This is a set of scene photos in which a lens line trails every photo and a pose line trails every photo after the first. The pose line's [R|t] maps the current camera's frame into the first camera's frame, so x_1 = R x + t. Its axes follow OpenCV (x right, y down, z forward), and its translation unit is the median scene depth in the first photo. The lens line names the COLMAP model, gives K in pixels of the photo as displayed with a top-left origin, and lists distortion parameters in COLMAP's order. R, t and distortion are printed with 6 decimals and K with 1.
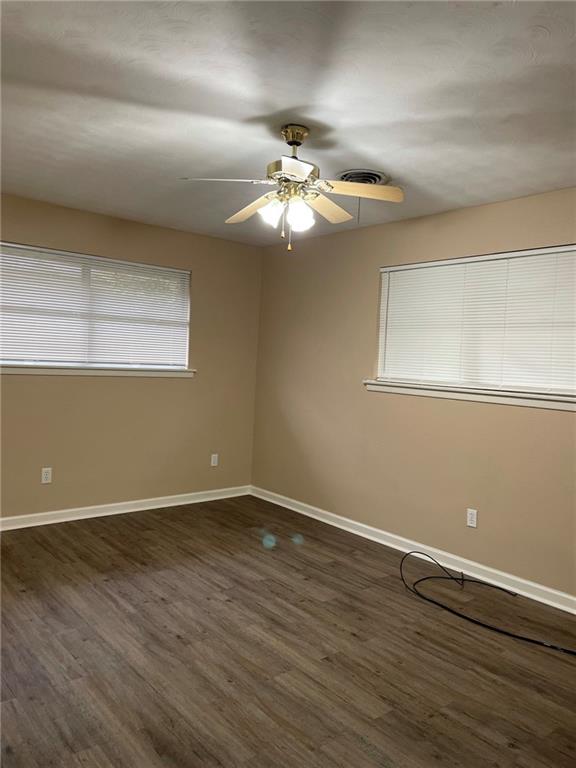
lens RADIAL K [[590.0, 0, 289.2], [0, 590.0, 380.9], [0, 0, 1]] dist [0.013169, 0.002192]
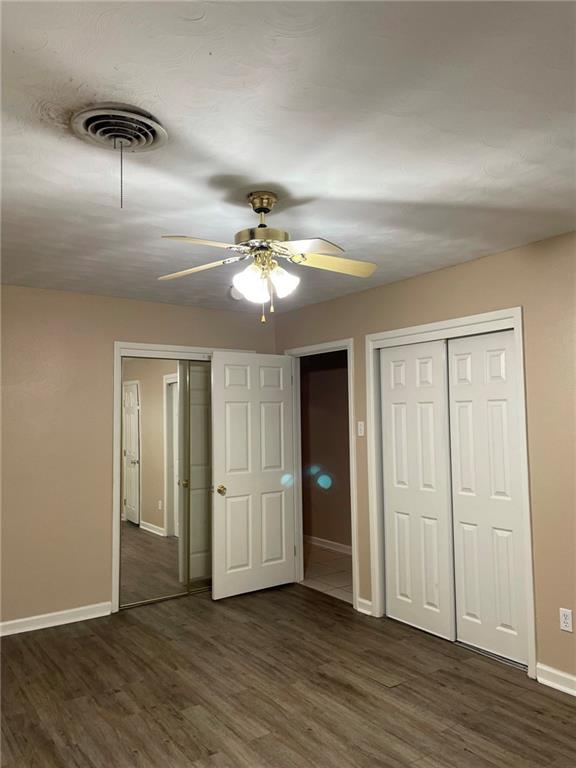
lens RADIAL K [[590.0, 0, 288.6], [0, 590.0, 382.8], [0, 0, 1]] dist [0.013169, 0.002192]
pose [[-0.995543, -0.031319, 0.088961, -0.141438], [-0.033553, 0.999155, -0.023722, -0.121467], [-0.088143, -0.026601, -0.995753, 2.169328]]
